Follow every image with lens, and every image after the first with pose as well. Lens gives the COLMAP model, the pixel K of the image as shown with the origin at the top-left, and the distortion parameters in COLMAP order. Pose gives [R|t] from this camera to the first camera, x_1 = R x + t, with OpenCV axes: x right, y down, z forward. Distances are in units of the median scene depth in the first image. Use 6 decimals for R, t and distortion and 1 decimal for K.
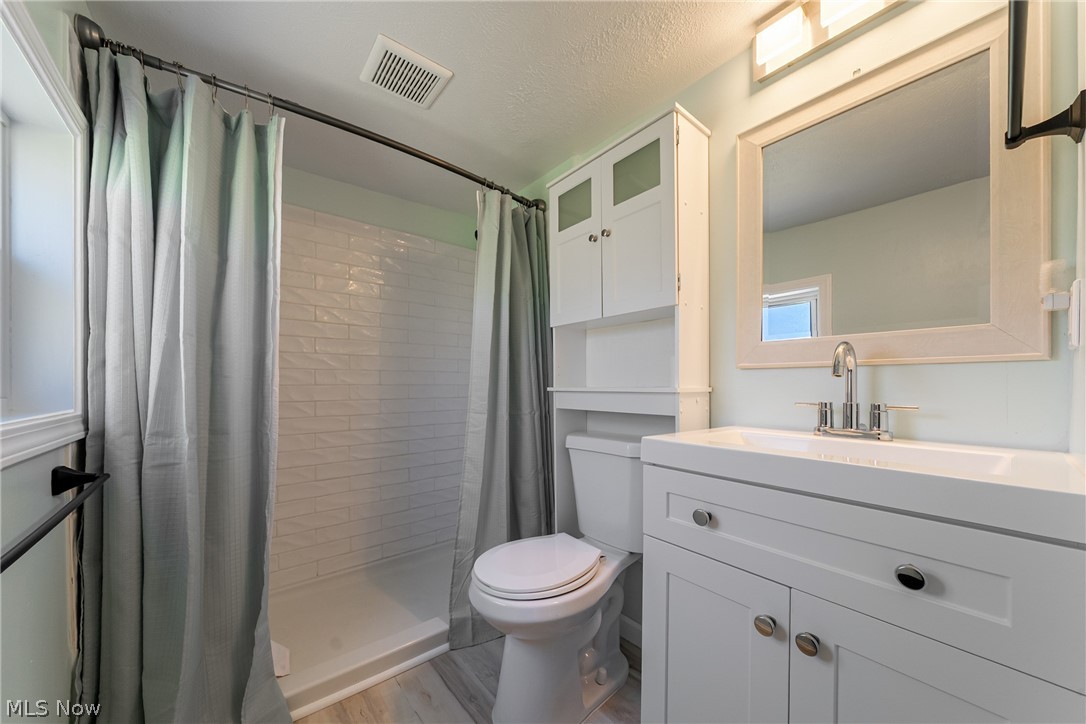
lens RADIAL K [[385.2, 0, 537.1], [0, 385.2, 400.4], [0, 0, 1]] dist [-0.000946, 0.000000]
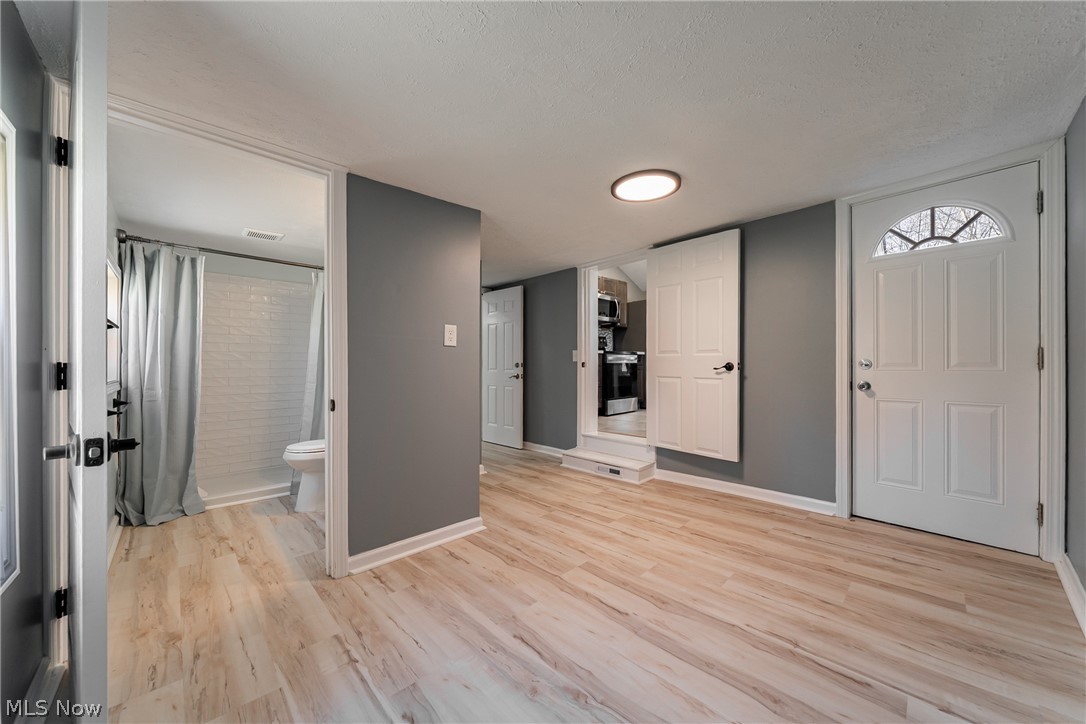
lens RADIAL K [[381.3, 0, 542.0], [0, 381.3, 377.6], [0, 0, 1]] dist [0.000539, -0.000099]
pose [[0.996318, -0.000742, 0.085728, 1.347746], [0.001567, 0.999953, -0.009558, 0.037389], [-0.085717, 0.009657, 0.996273, -1.679660]]
